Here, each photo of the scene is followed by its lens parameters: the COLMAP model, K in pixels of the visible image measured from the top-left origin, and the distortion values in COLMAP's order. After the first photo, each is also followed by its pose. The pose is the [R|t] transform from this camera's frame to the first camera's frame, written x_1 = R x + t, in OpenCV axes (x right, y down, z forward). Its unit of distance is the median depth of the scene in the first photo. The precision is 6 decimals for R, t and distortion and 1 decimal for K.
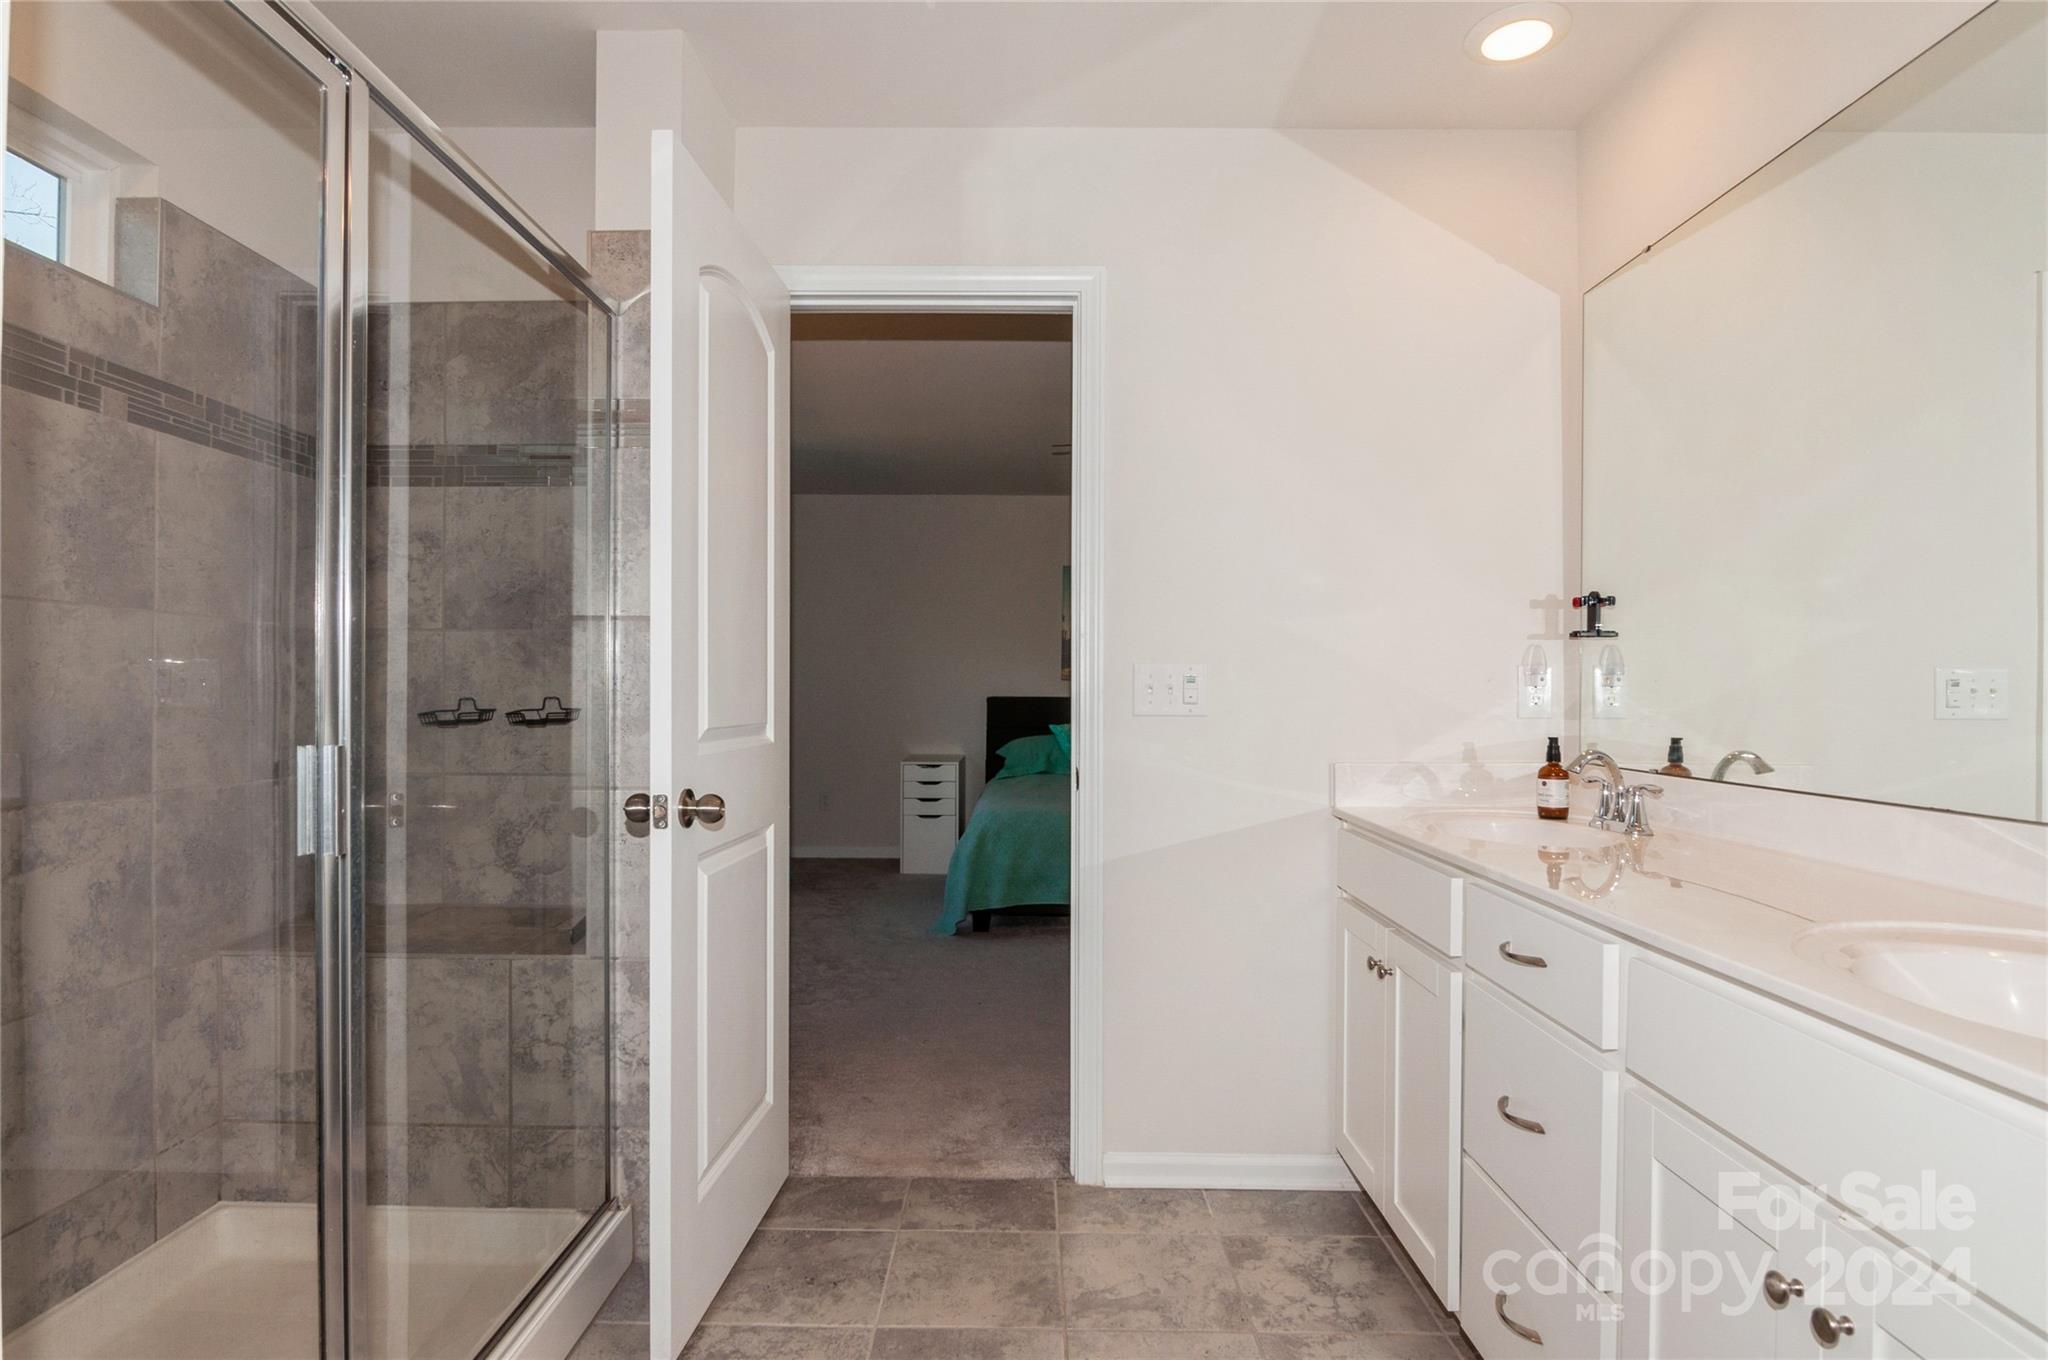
lens RADIAL K [[1076.2, 0, 1032.0], [0, 1076.2, 696.2], [0, 0, 1]] dist [-0.001117, -0.000993]
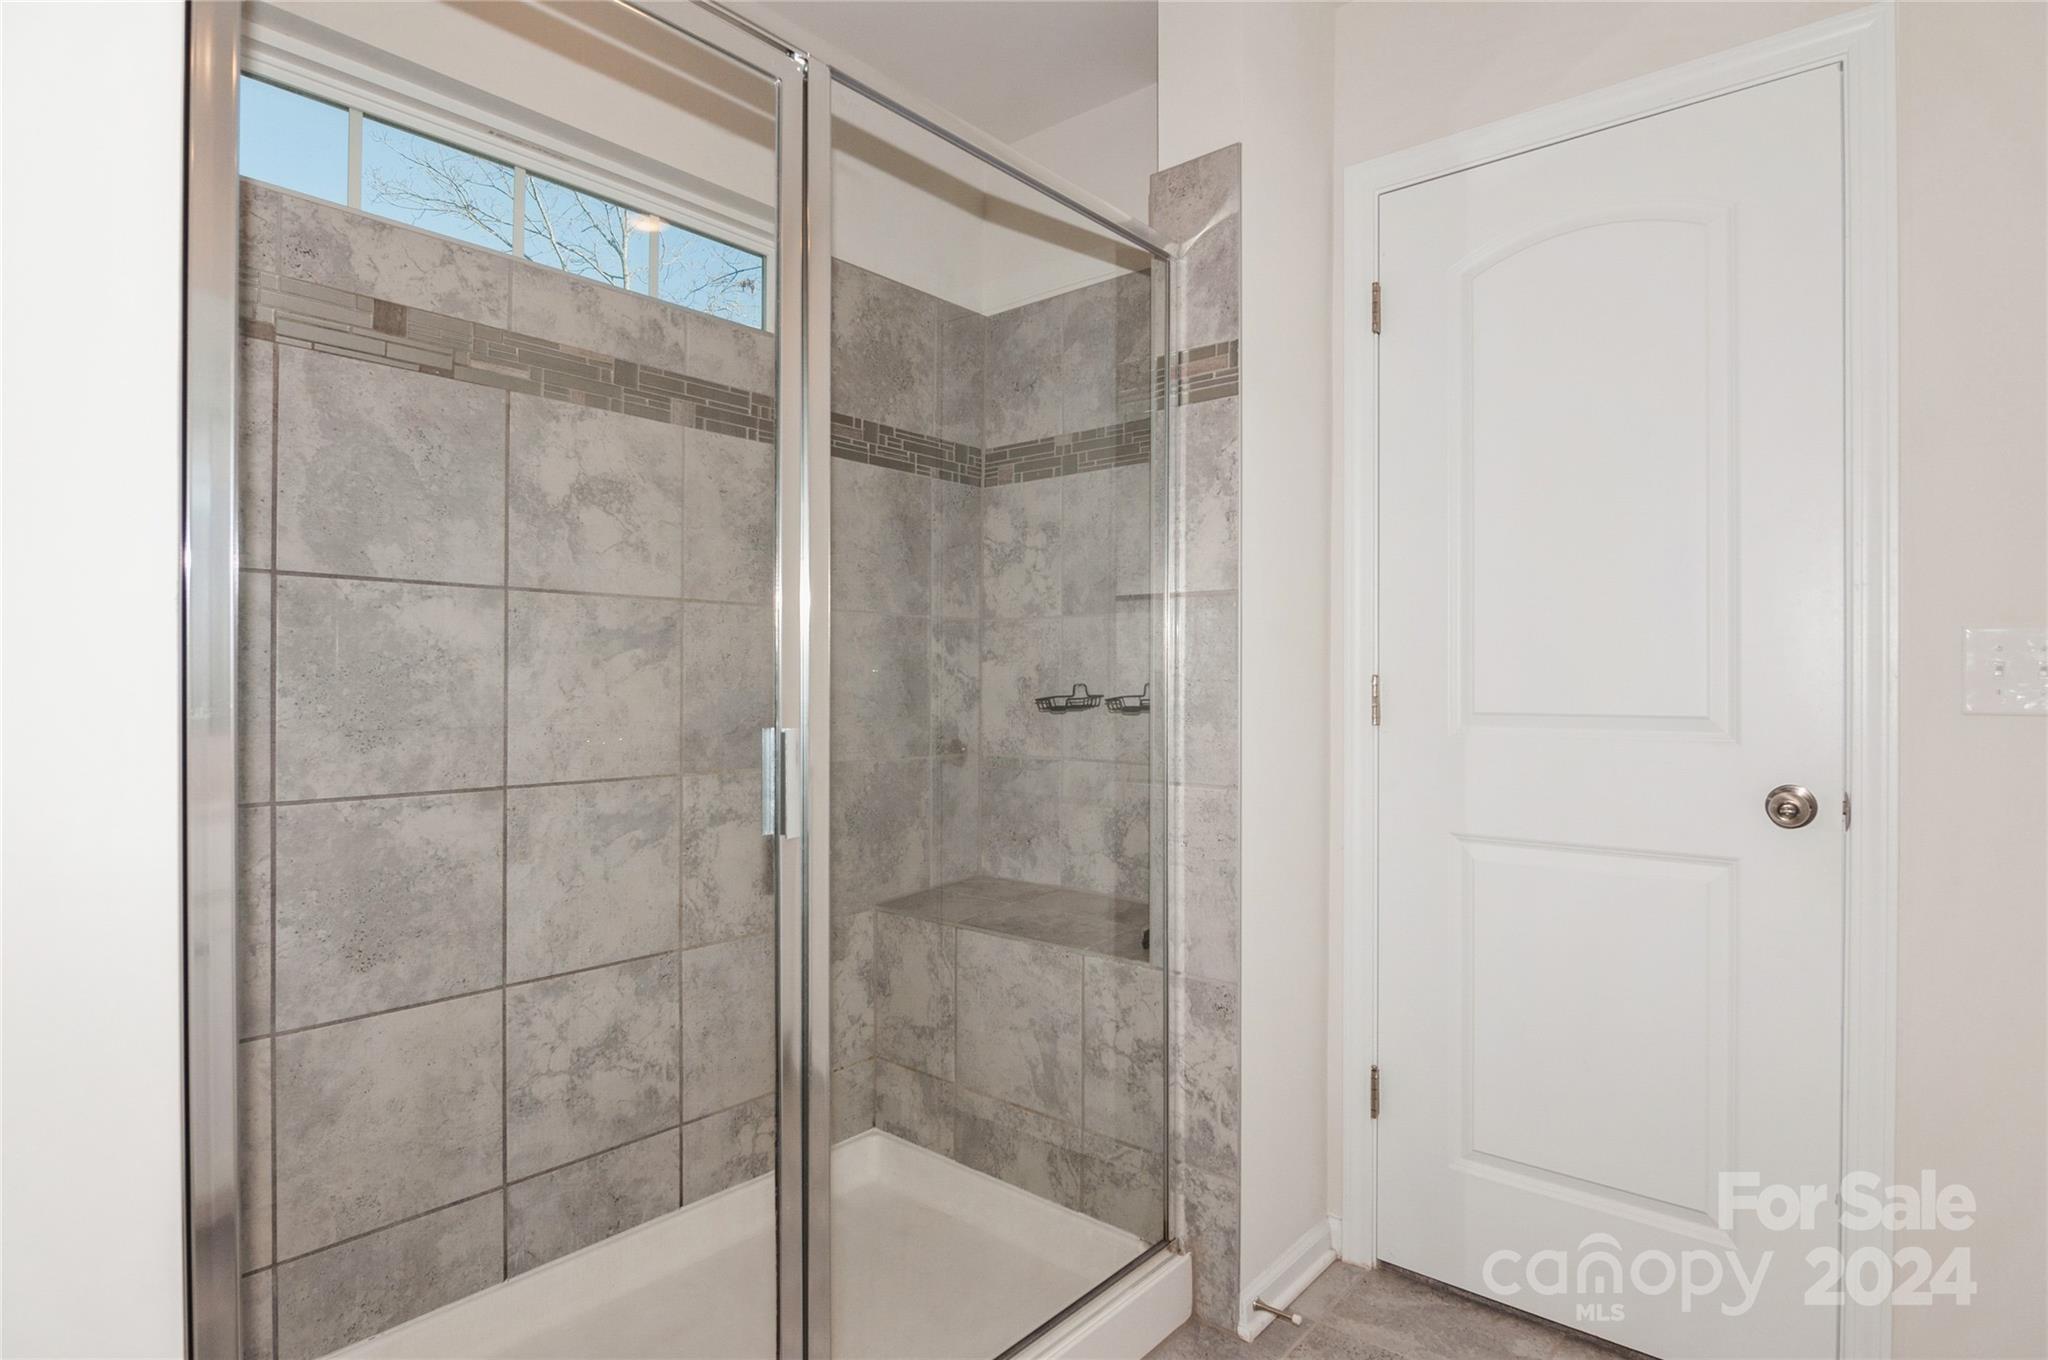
lens RADIAL K [[1092.3, 0, 1024.0], [0, 1092.3, 680.0], [0, 0, 1]] dist [0.002118, -0.001448]
pose [[0.756814, -0.001898, -0.653627, 0.114909], [-0.000514, 0.999994, -0.003499, 0.001931], [0.653630, 0.002984, 0.756808, 0.224211]]
